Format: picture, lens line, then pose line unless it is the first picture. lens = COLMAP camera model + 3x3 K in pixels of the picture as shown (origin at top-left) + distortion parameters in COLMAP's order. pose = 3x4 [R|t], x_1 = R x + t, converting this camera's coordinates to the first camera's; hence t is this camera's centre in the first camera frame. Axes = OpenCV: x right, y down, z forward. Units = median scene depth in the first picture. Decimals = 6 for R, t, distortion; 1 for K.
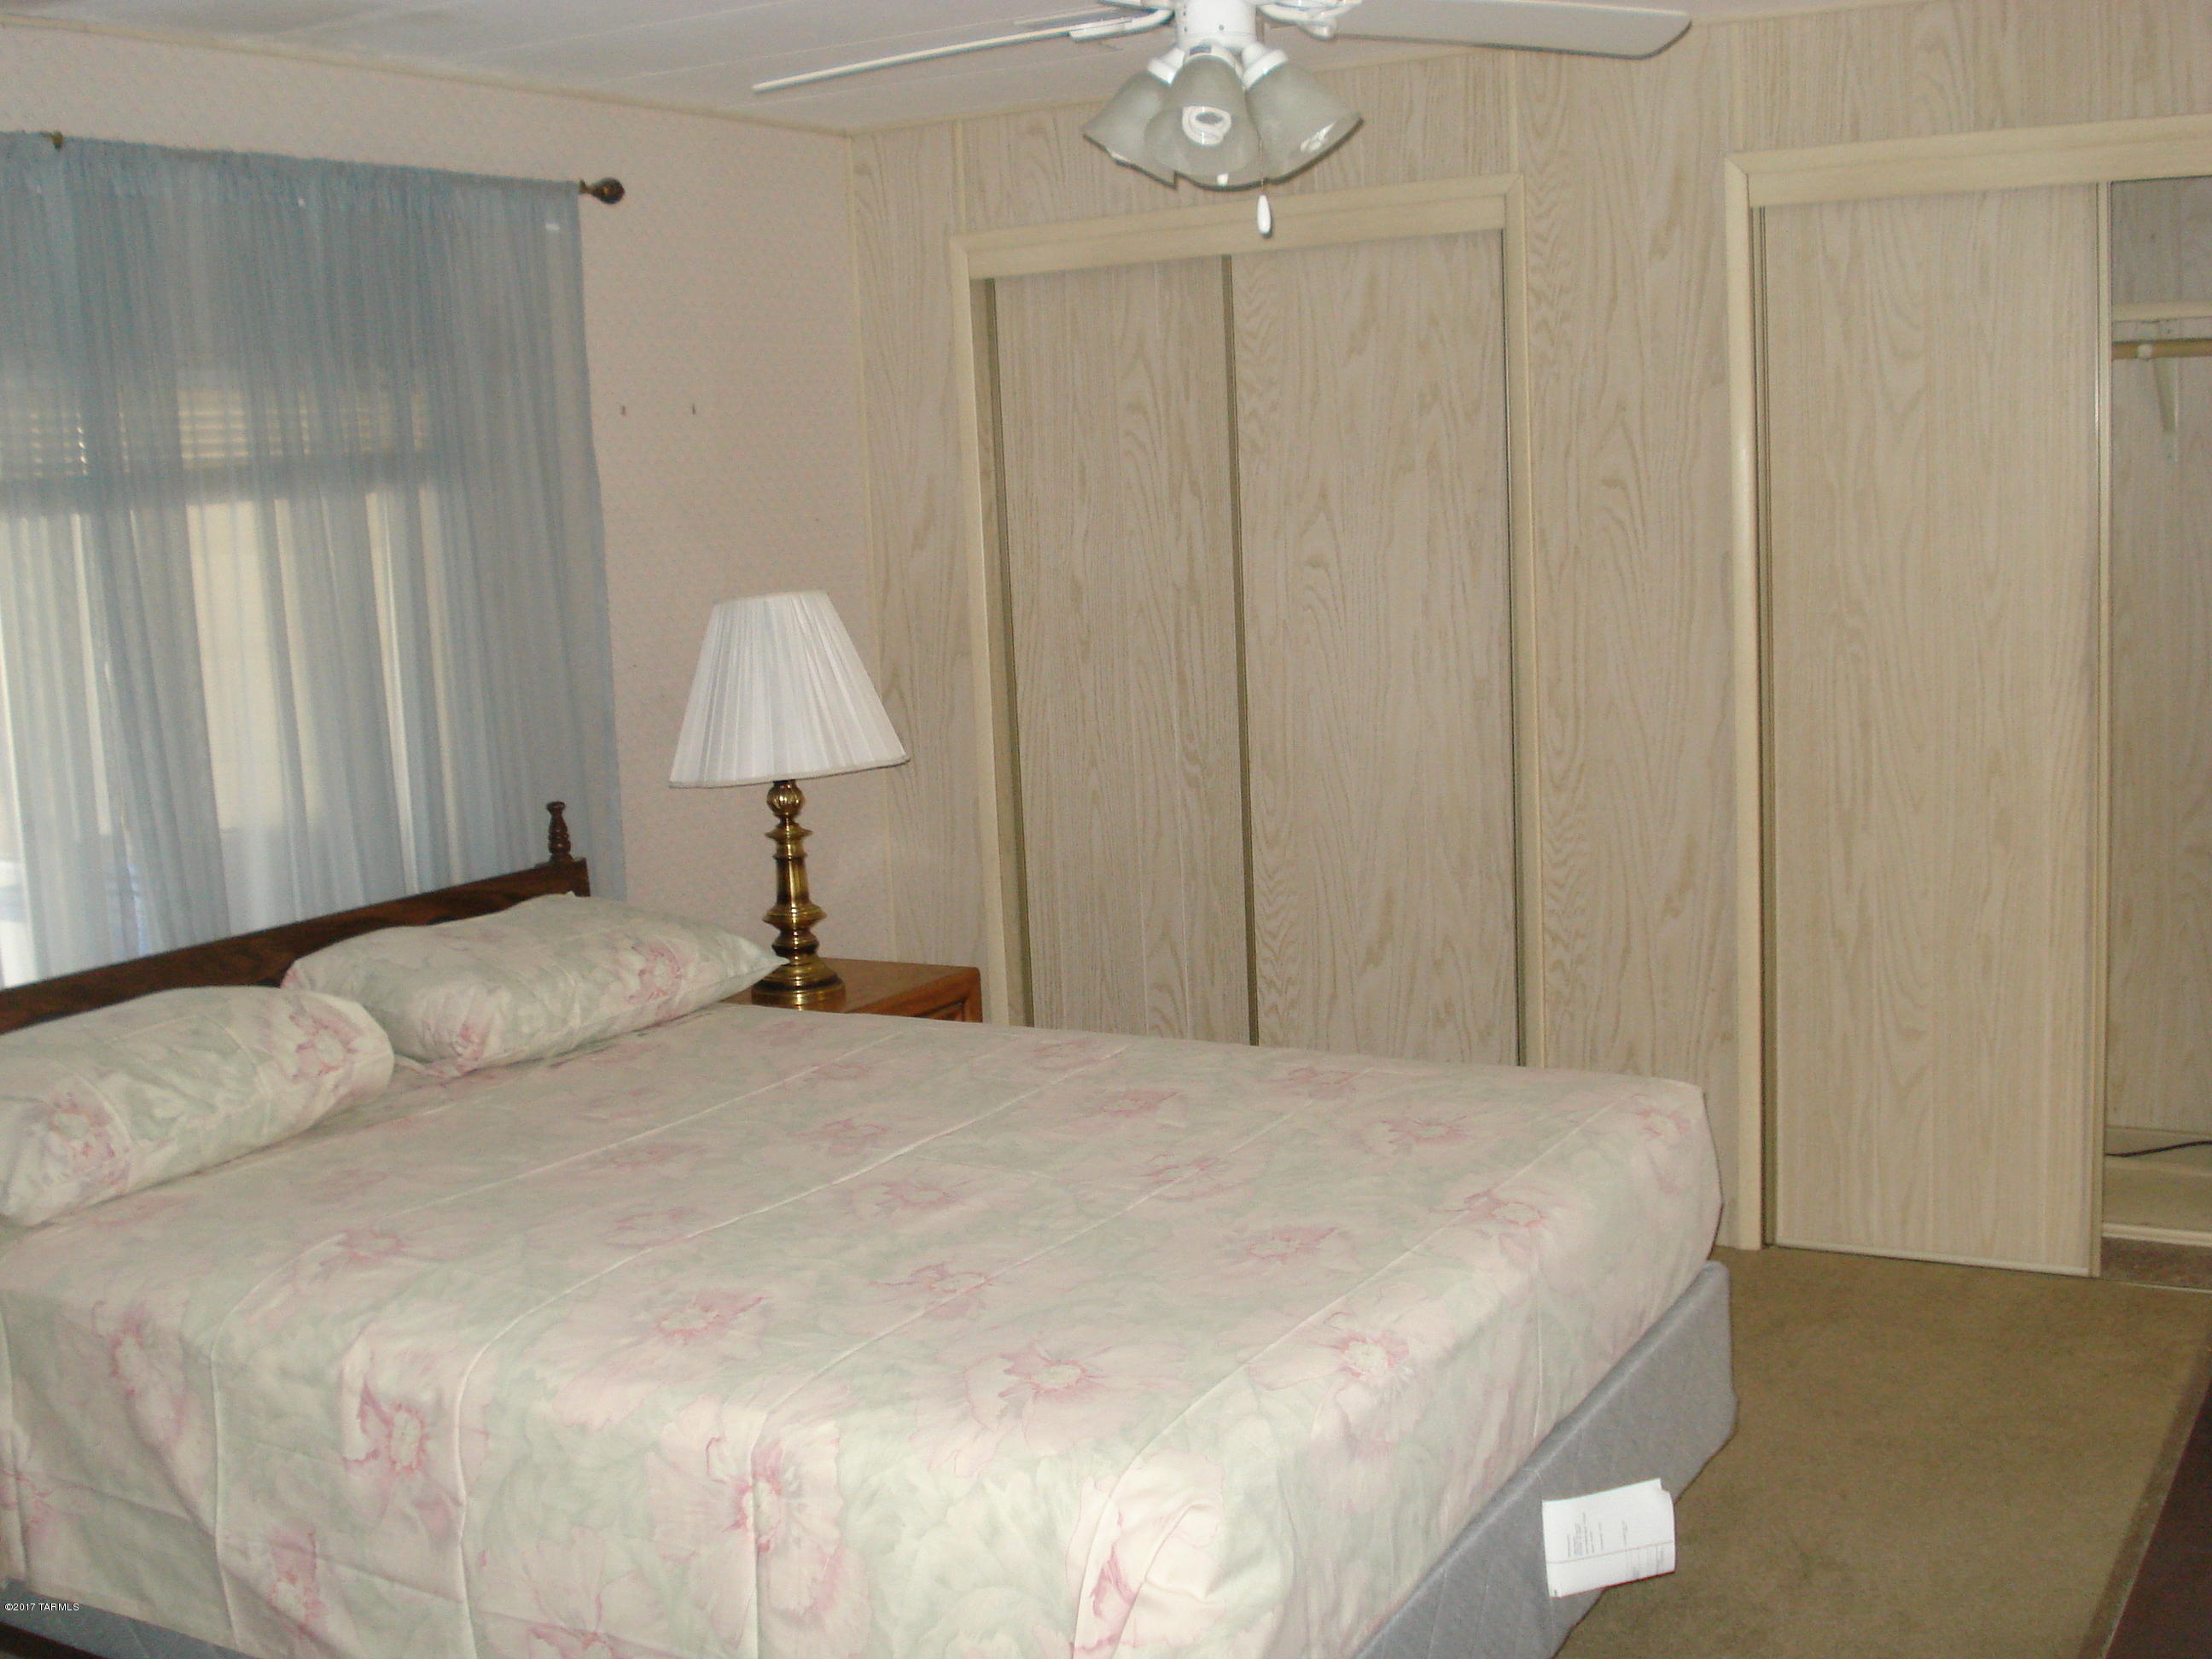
lens RADIAL K [[2568.9, 0, 1106.0], [0, 2568.9, 829.5], [0, 0, 1]] dist [-0.069838, -0.024316]
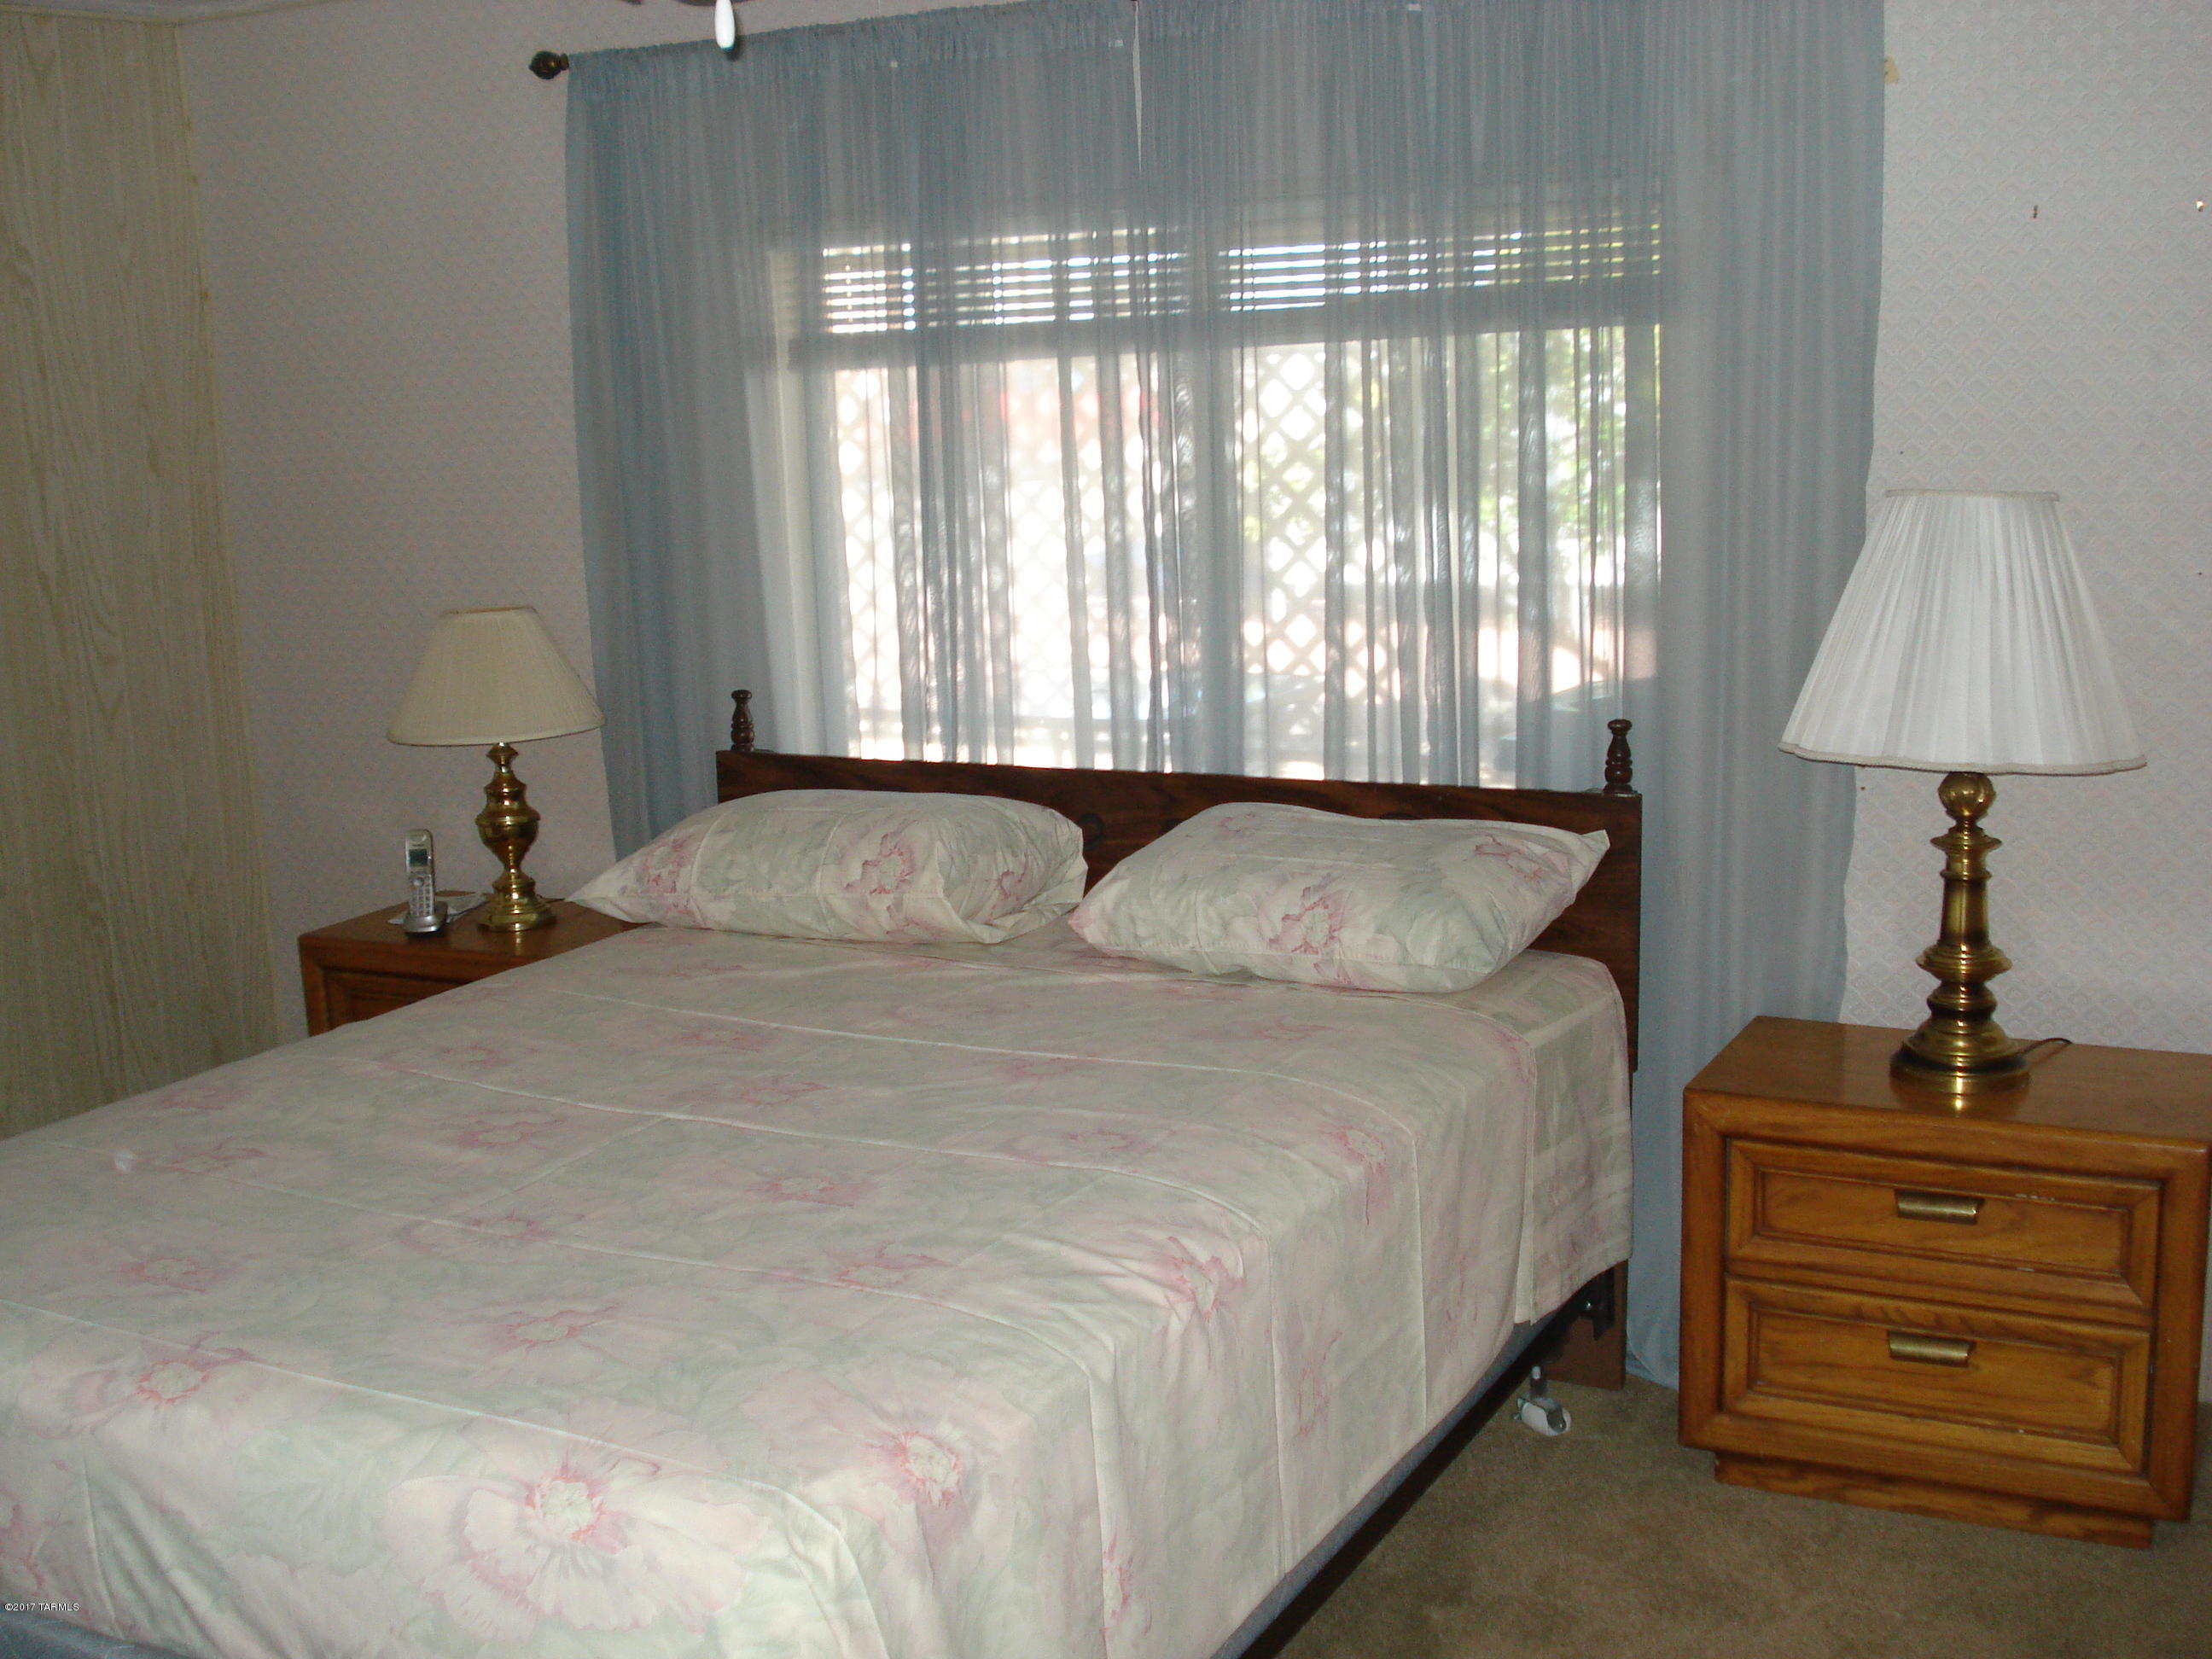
lens RADIAL K [[2568.9, 0, 1106.0], [0, 2568.9, 829.5], [0, 0, 1]] dist [-0.069838, -0.024316]
pose [[0.003571, 0.236231, -0.971690, 0.747102], [-0.091794, 0.967671, 0.234917, -0.195419], [0.995772, 0.088357, 0.025140, 1.038833]]
